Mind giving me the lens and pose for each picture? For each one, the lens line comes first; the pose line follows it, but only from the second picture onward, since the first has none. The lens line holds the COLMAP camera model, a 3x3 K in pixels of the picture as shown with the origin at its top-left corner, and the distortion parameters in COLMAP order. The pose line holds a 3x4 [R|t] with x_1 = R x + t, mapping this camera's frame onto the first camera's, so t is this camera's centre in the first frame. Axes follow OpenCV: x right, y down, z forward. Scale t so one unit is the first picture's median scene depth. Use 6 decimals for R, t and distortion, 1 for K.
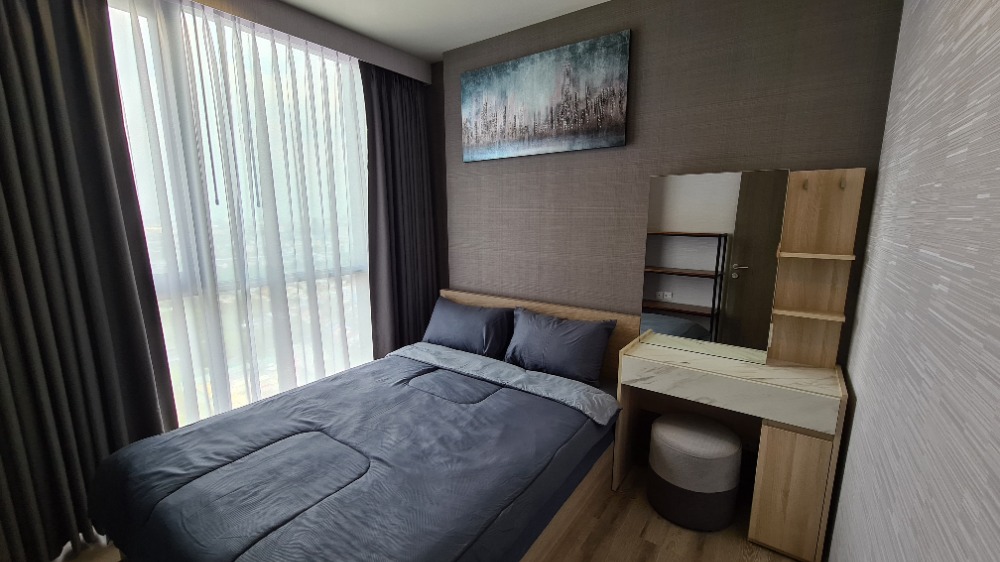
lens RADIAL K [[420.6, 0, 481.0], [0, 420.6, 290.0], [0, 0, 1]] dist [-0.000064, 0.000068]
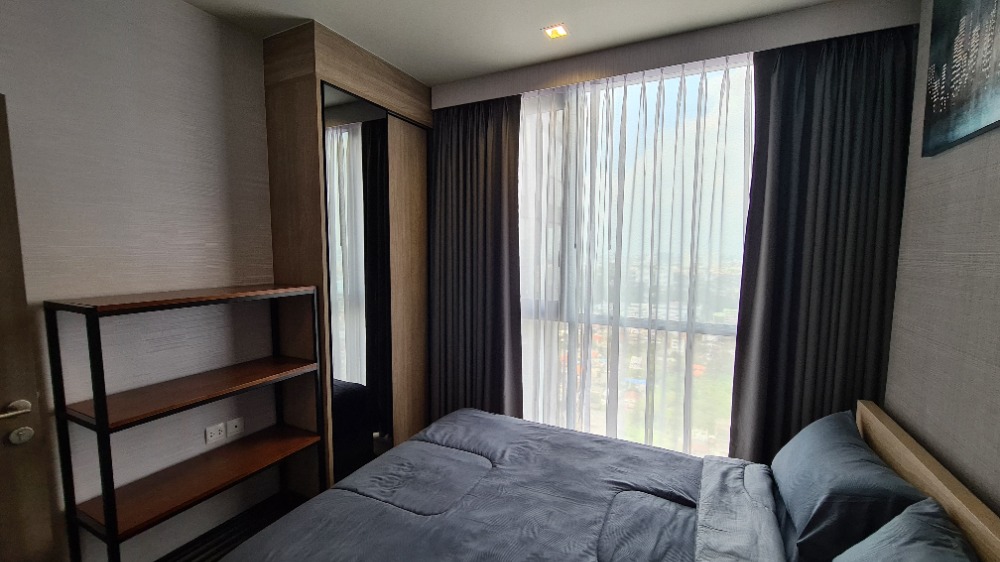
lens RADIAL K [[408.8, 0, 501.8], [0, 408.8, 277.5], [0, 0, 1]] dist [-0.000813, -0.000019]
pose [[0.181782, 0.066713, -0.981073, 0.432514], [-0.185118, 0.982179, 0.032488, -0.114617], [0.965757, 0.175709, 0.190892, 0.592136]]
